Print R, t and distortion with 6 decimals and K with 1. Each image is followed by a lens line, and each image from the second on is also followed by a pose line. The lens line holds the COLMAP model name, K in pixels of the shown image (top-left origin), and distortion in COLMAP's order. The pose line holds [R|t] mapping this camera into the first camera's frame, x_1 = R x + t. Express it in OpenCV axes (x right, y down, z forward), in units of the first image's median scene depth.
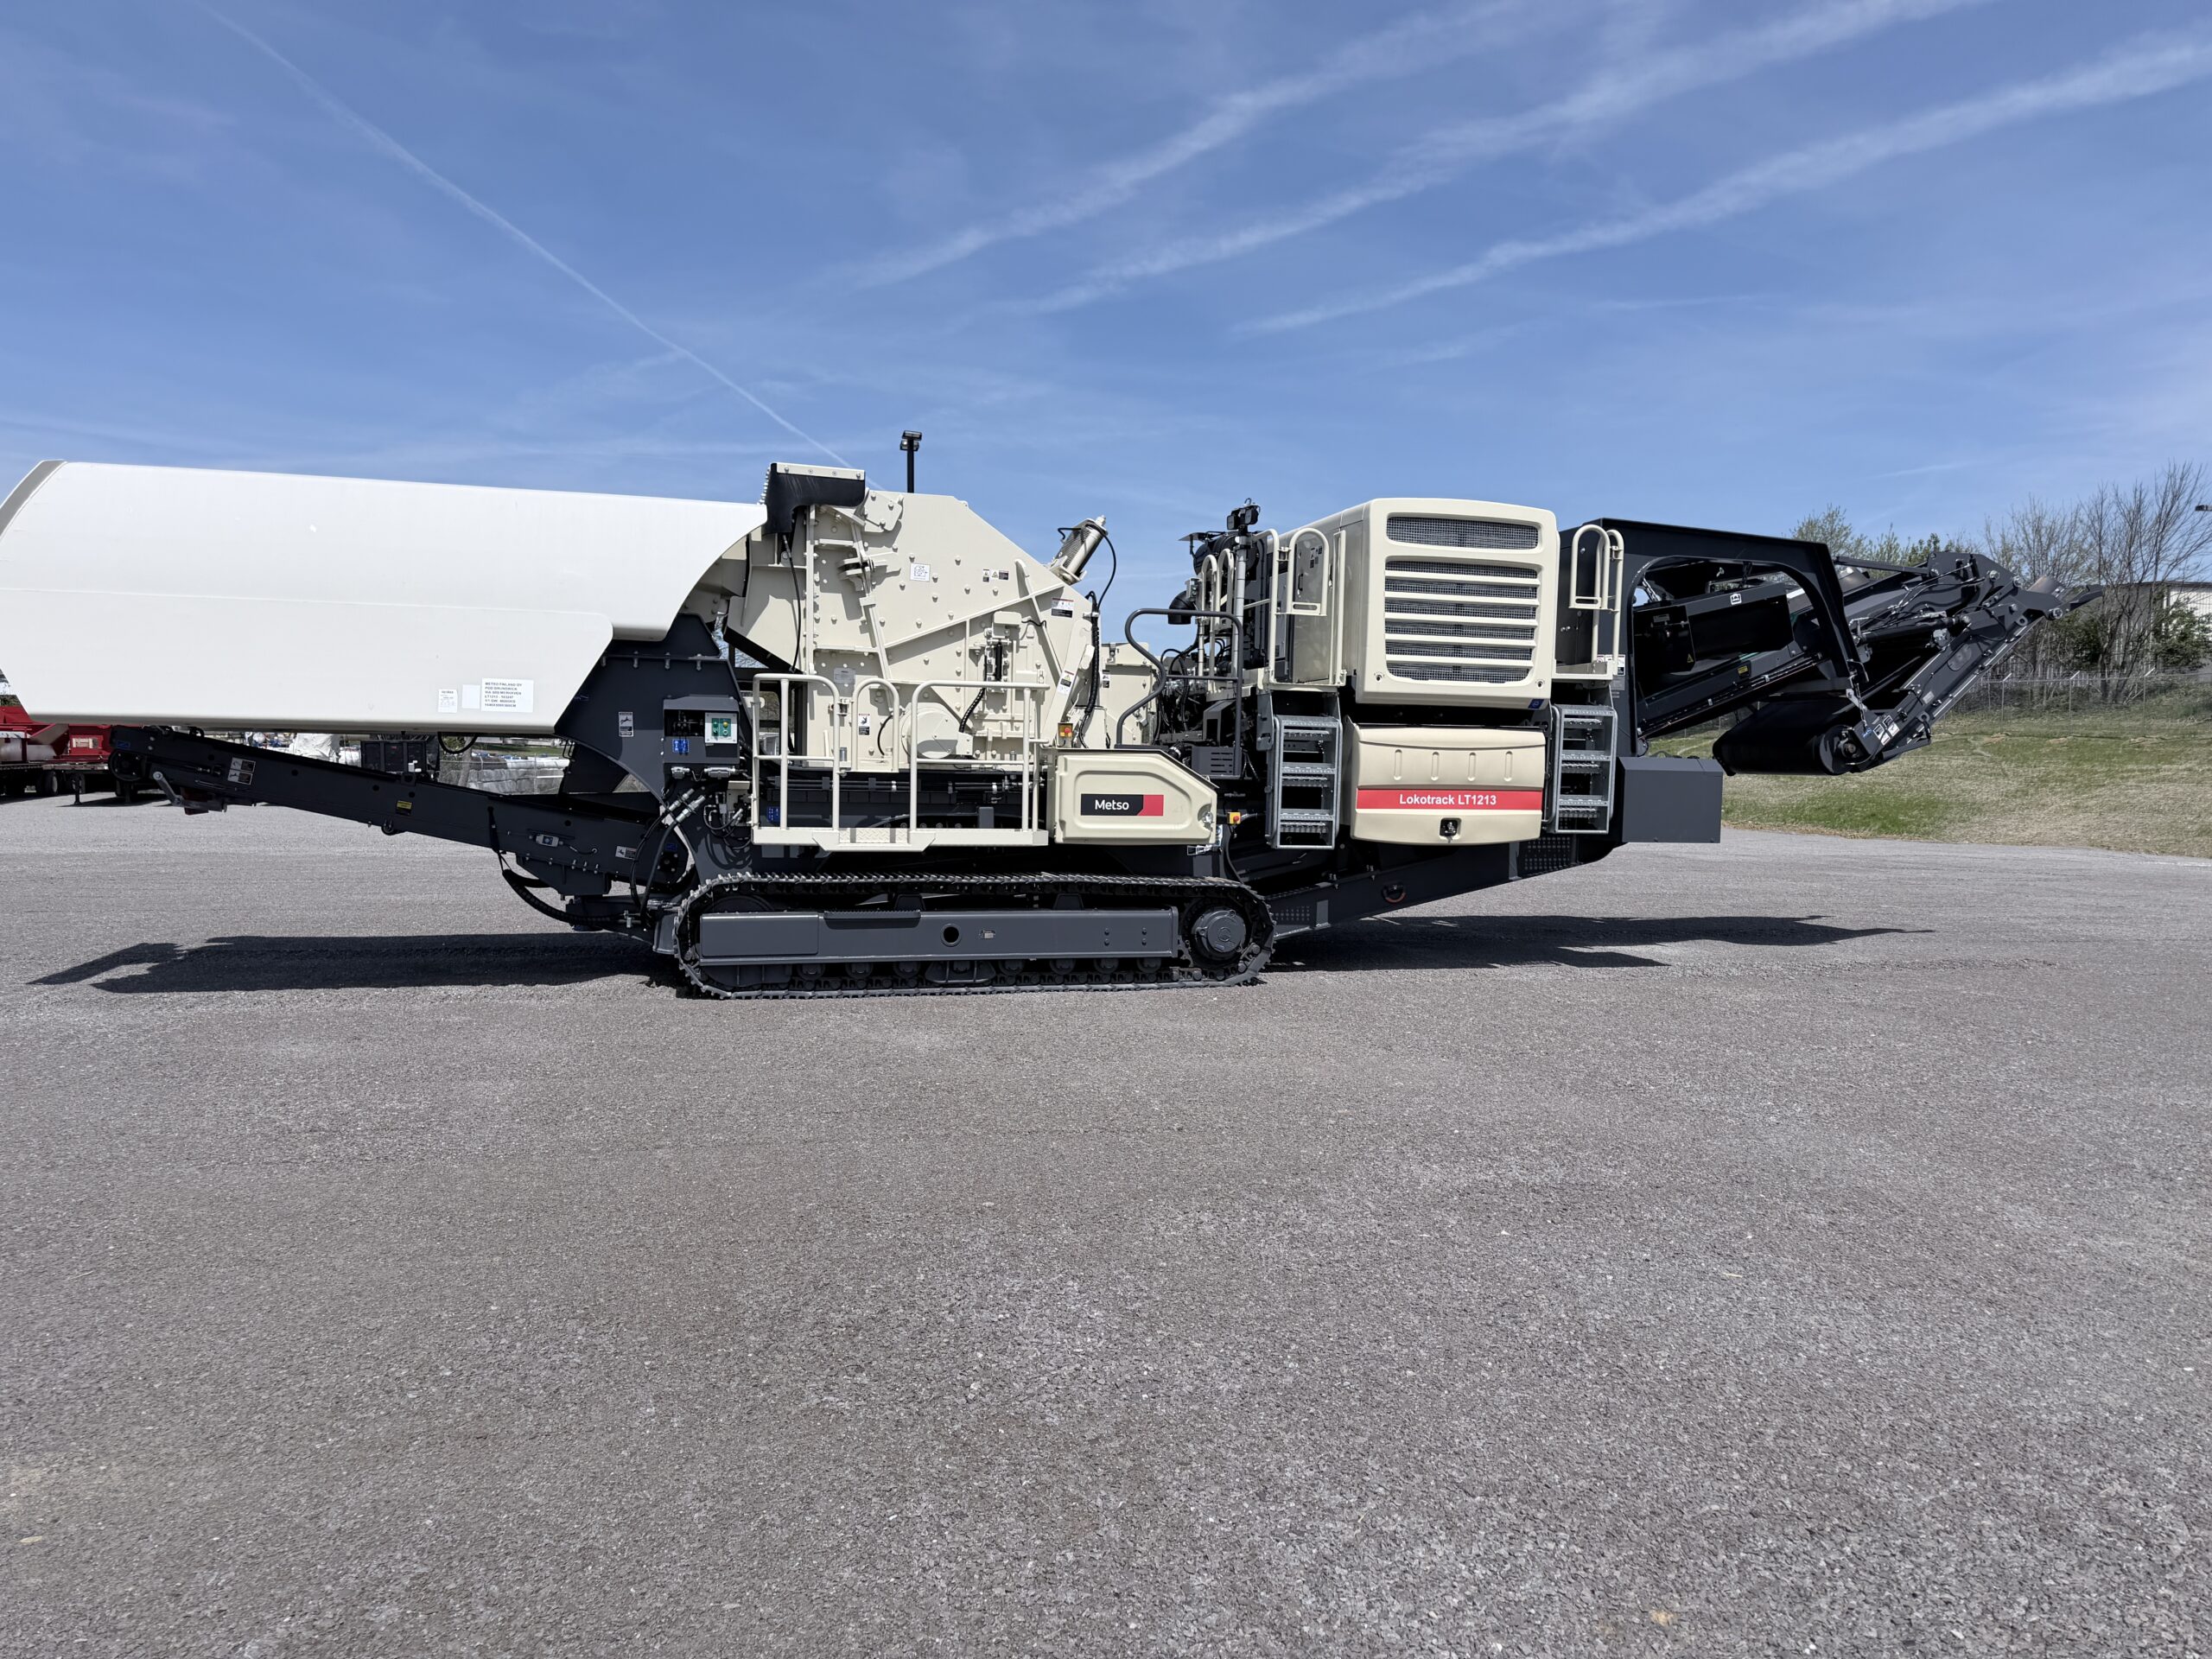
lens RADIAL K [[1480.4, 0, 1094.7], [0, 1480.4, 847.3], [0, 0, 1]] dist [0.005415, -0.014703]
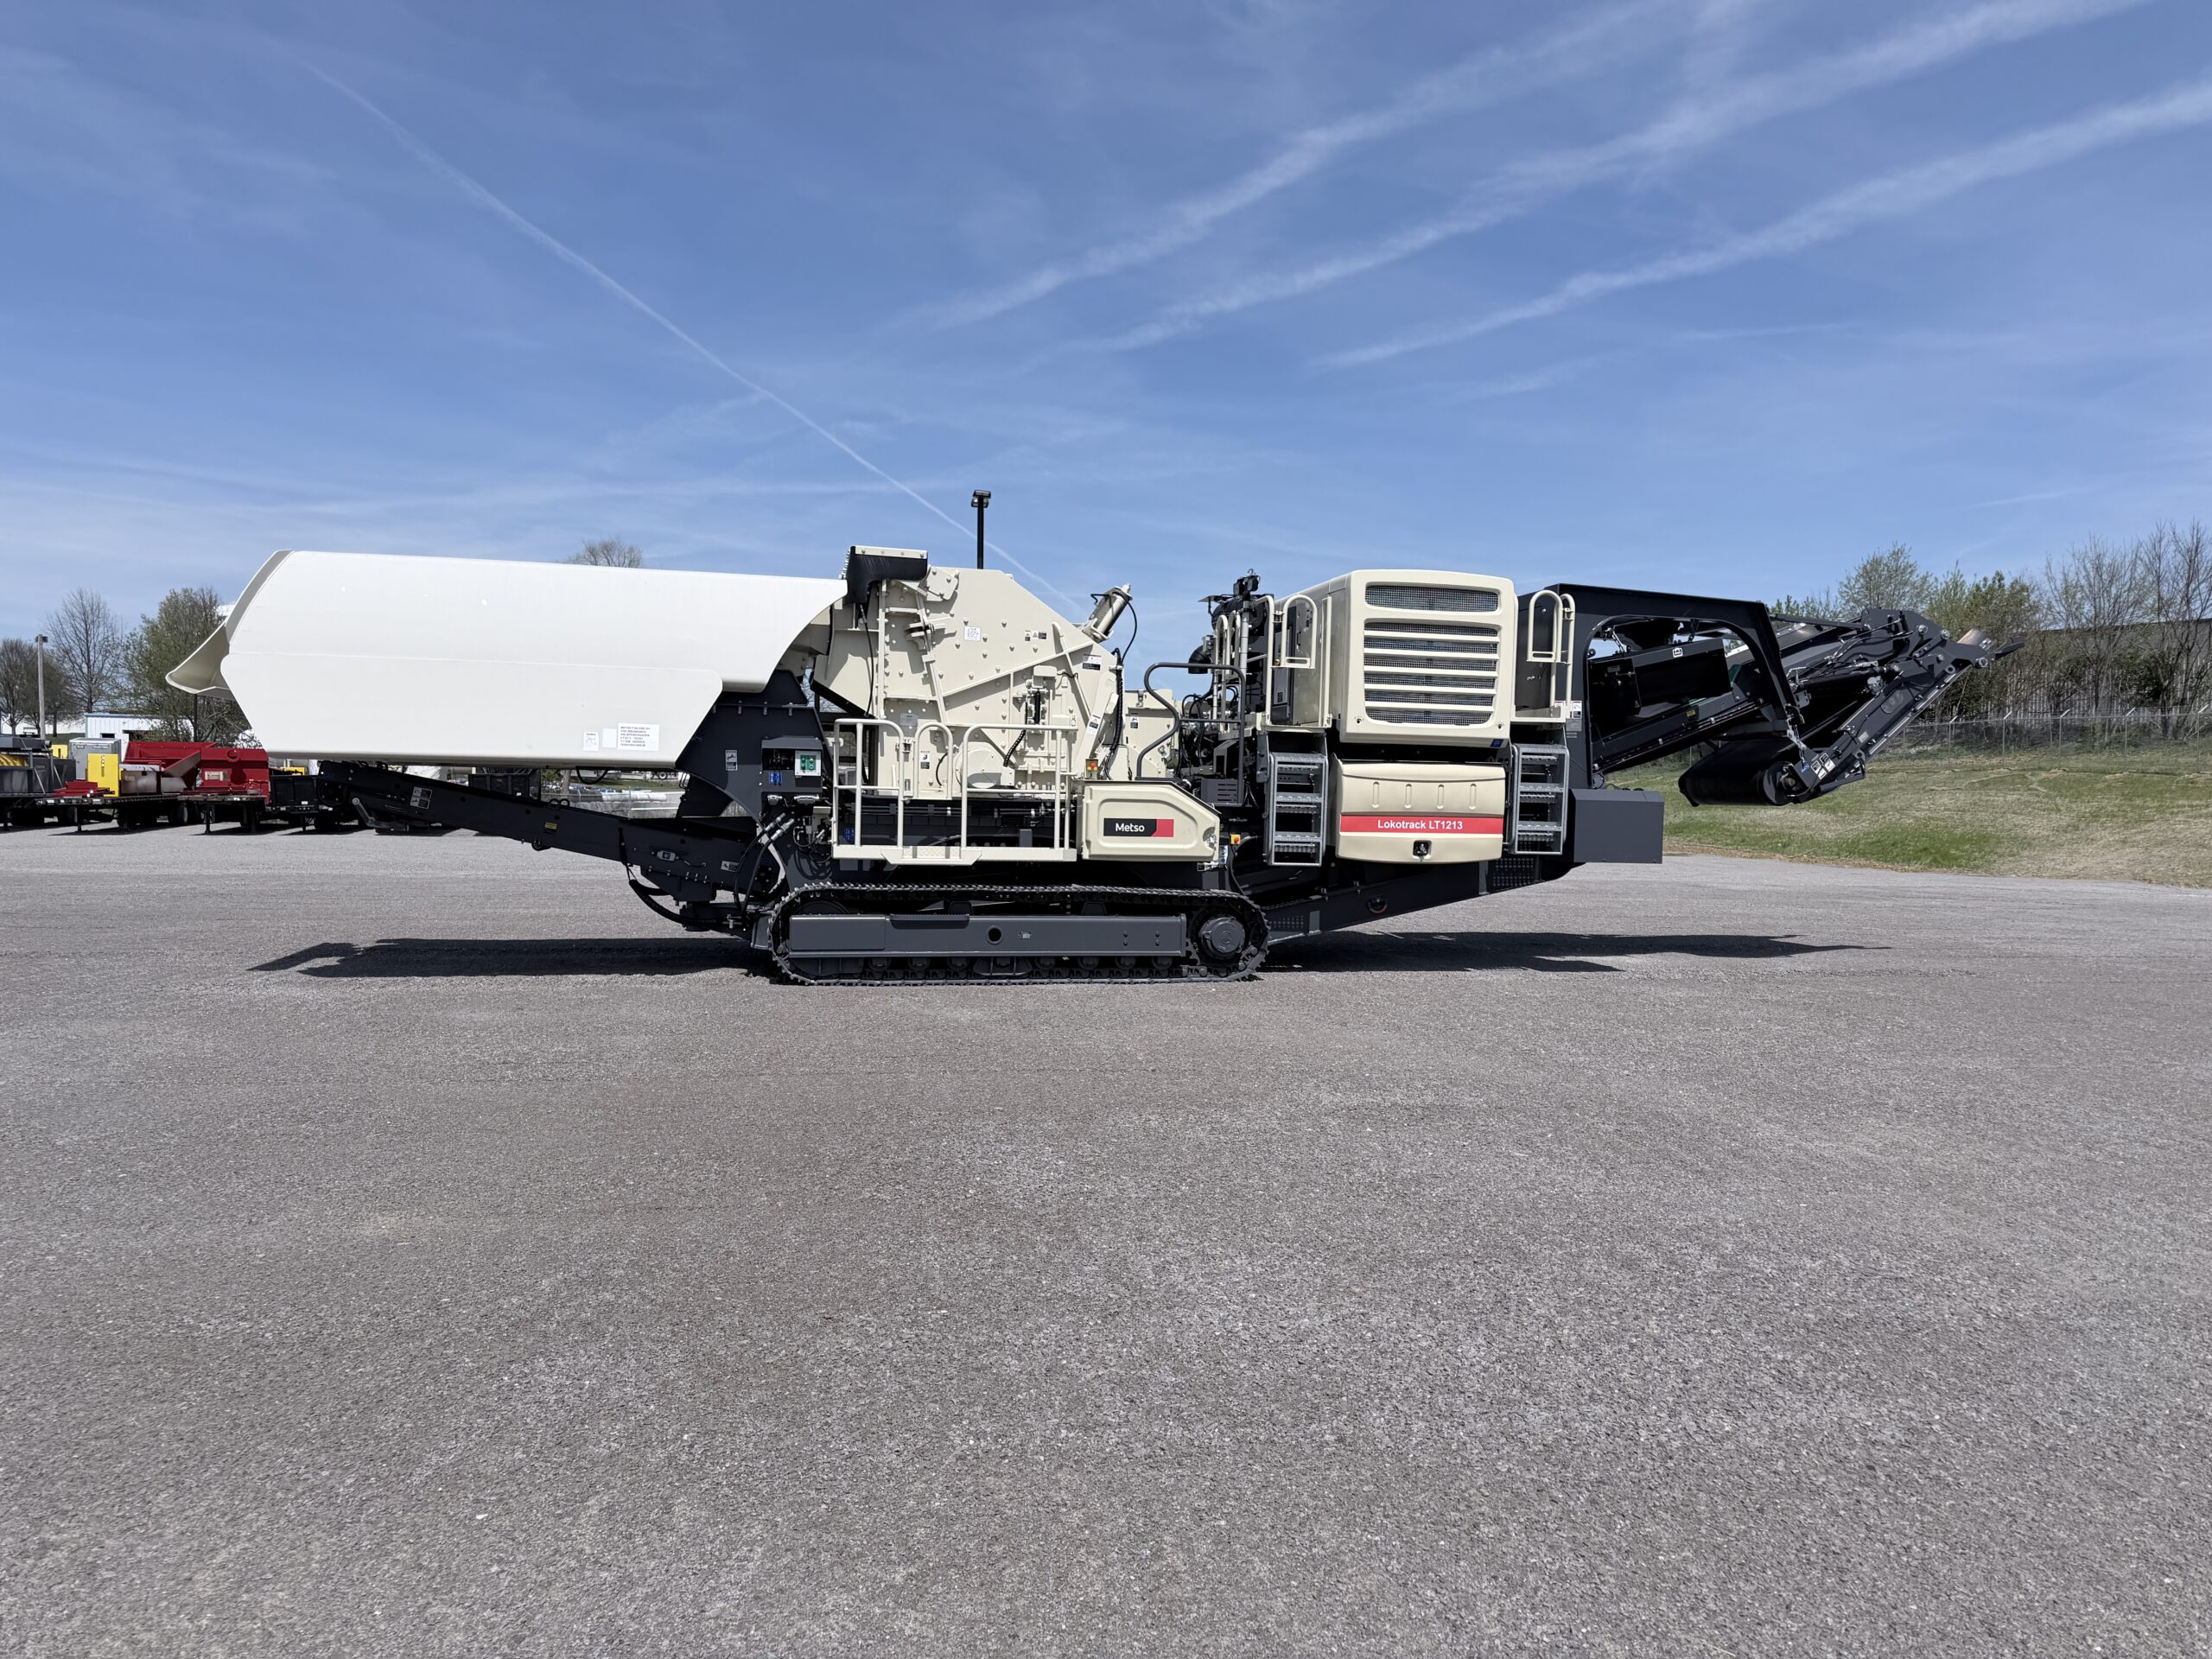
lens RADIAL K [[1480.4, 0, 1091.8], [0, 1480.4, 872.2], [0, 0, 1]] dist [0.005415, -0.014703]
pose [[0.998647, 0.004867, -0.051767, 0.039639], [-0.005199, 0.999967, -0.006271, 0.013817], [0.051735, 0.006532, 0.998639, -0.180948]]
